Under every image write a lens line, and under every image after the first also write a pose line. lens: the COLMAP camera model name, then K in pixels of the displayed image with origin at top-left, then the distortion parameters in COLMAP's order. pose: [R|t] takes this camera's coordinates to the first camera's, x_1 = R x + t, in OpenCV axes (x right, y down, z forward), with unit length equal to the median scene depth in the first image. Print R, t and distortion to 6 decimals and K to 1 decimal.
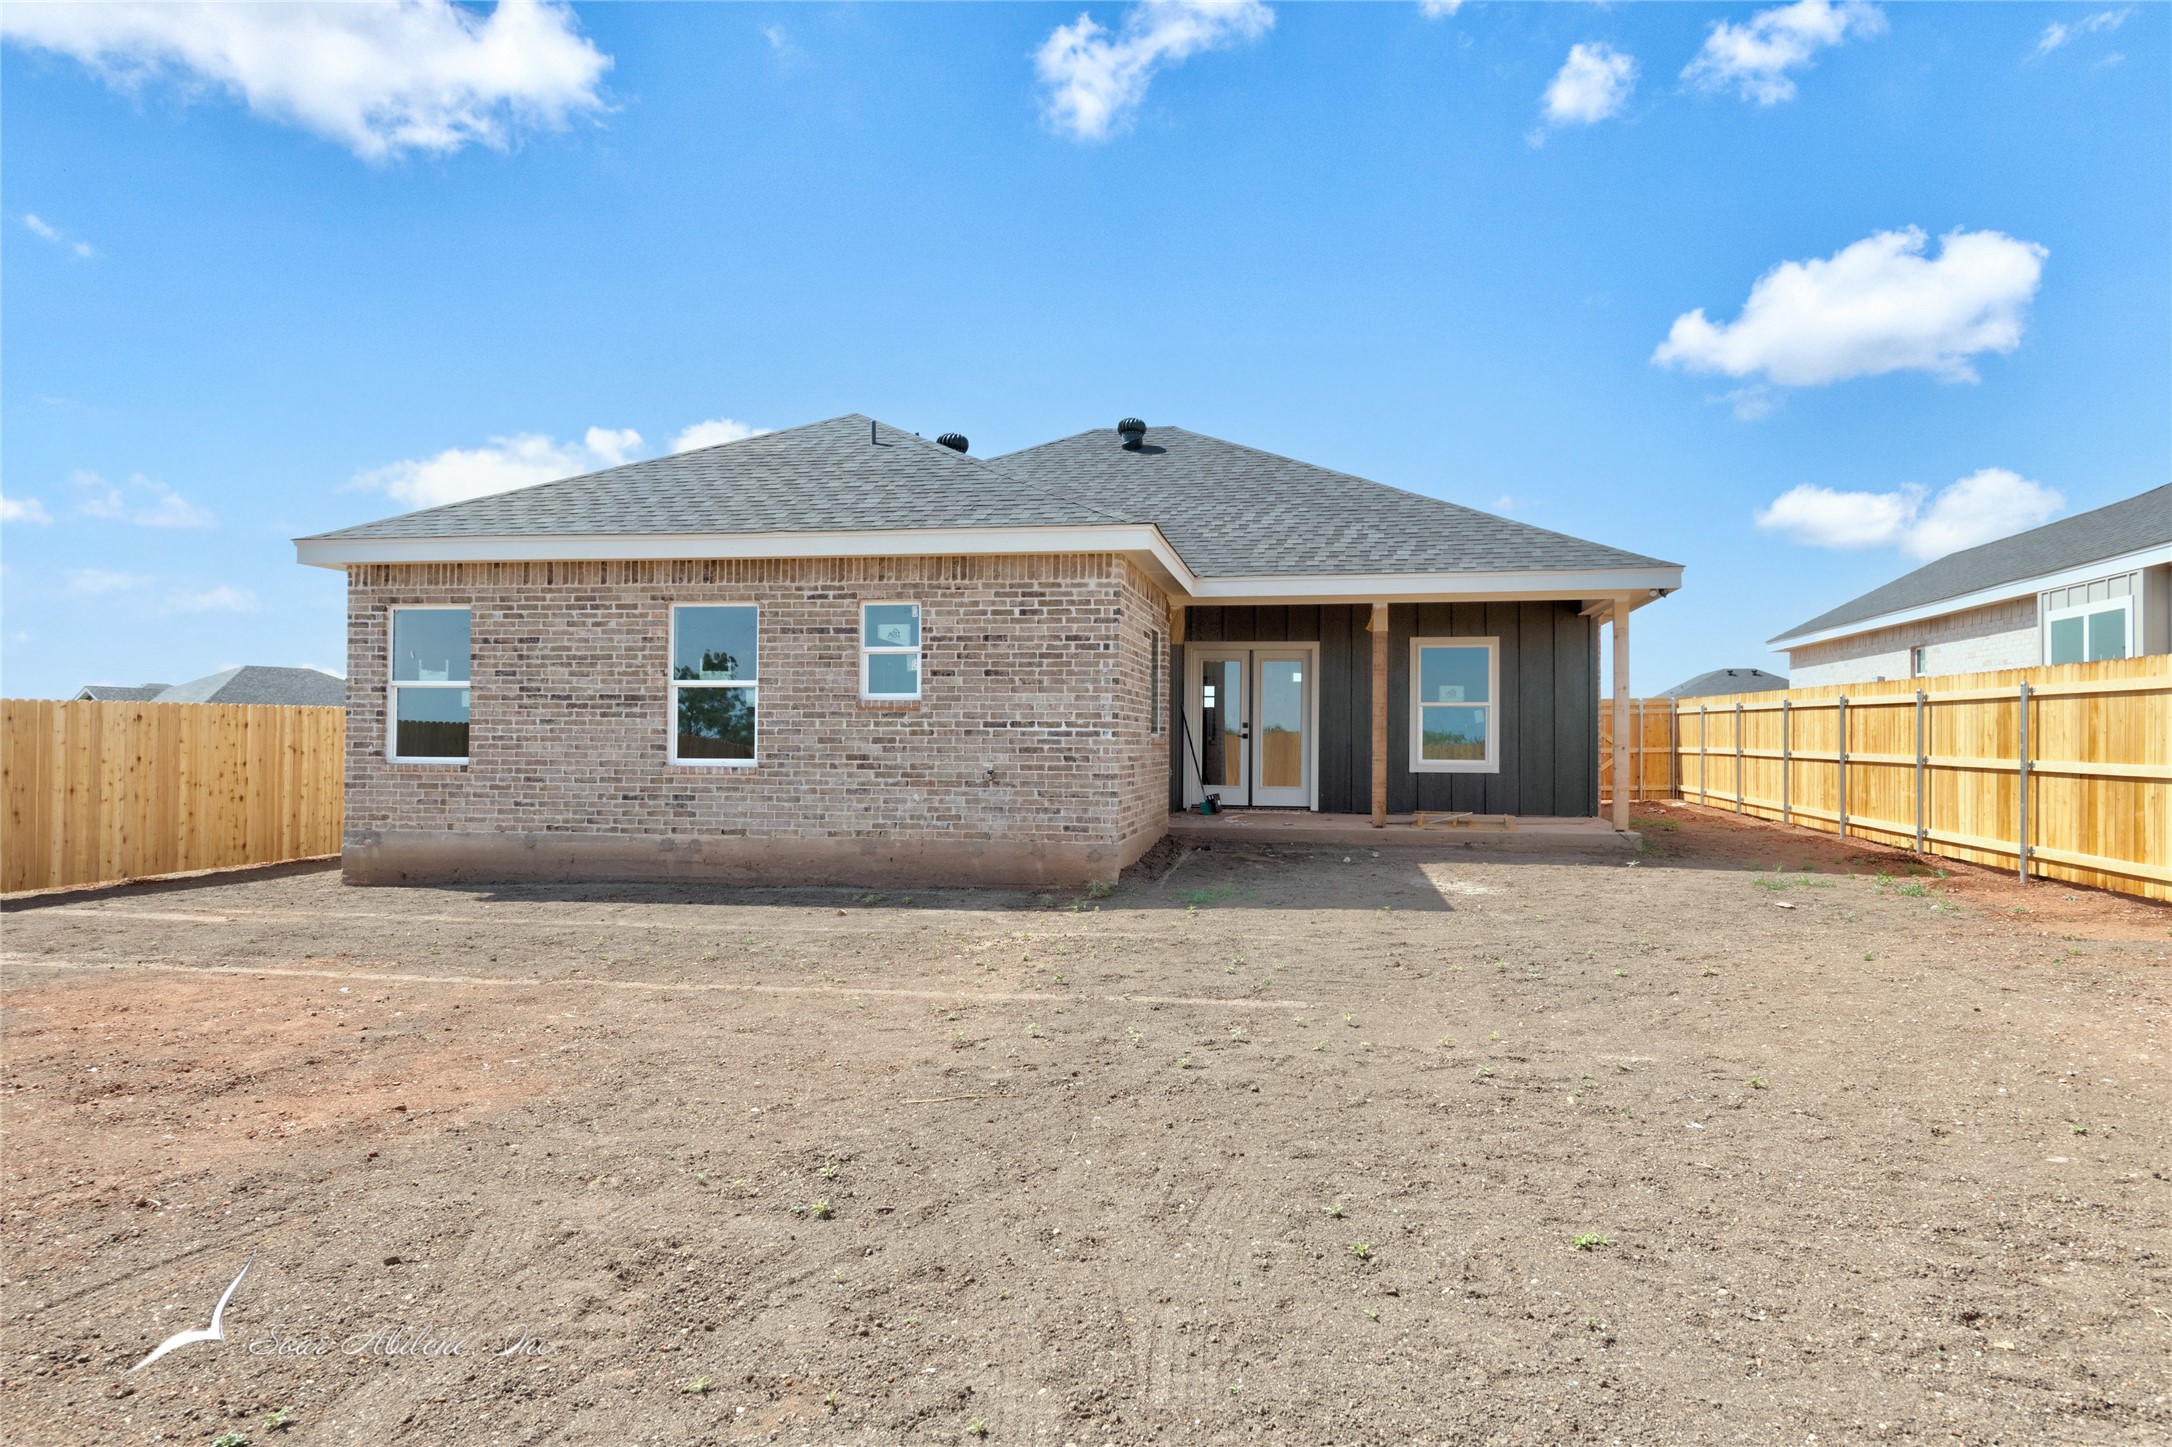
lens RADIAL K [[1435.7, 0, 1086.0], [0, 1435.7, 723.5], [0, 0, 1]] dist [0.017126, -0.000041]
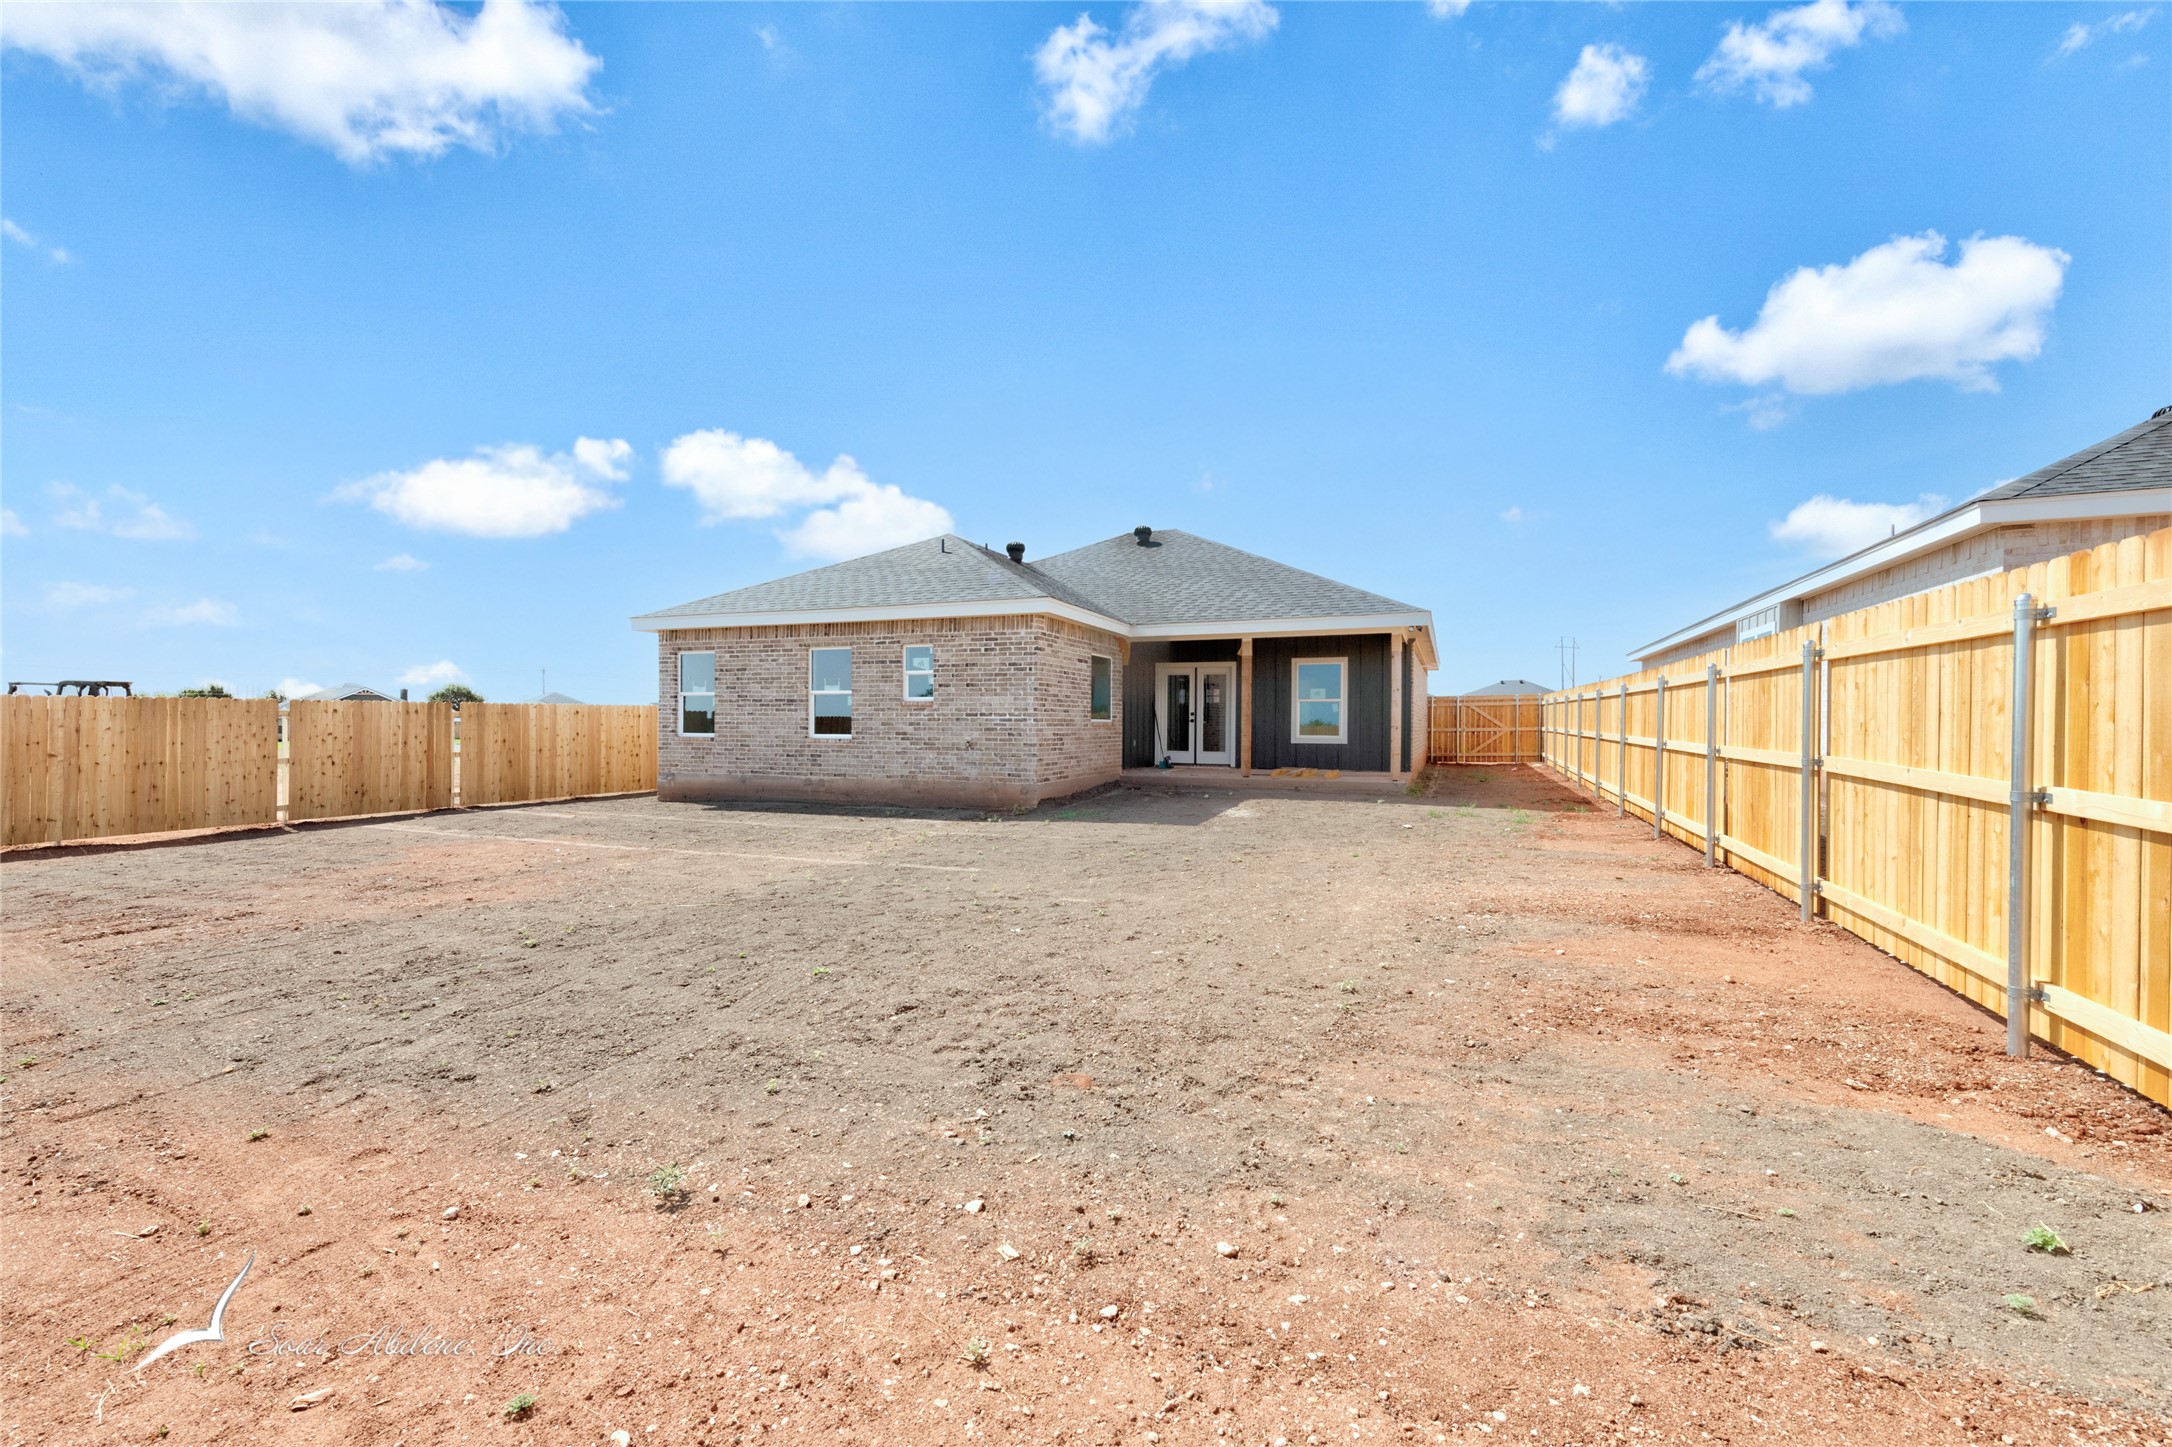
lens RADIAL K [[908.4, 0, 1084.3], [0, 908.4, 742.3], [0, 0, 1]] dist [0.014448, -0.005902]
pose [[0.977588, 0.002706, -0.210509, 0.284004], [0.004011, 0.999496, 0.031478, 0.000088], [0.210488, -0.031617, 0.977085, -0.045220]]
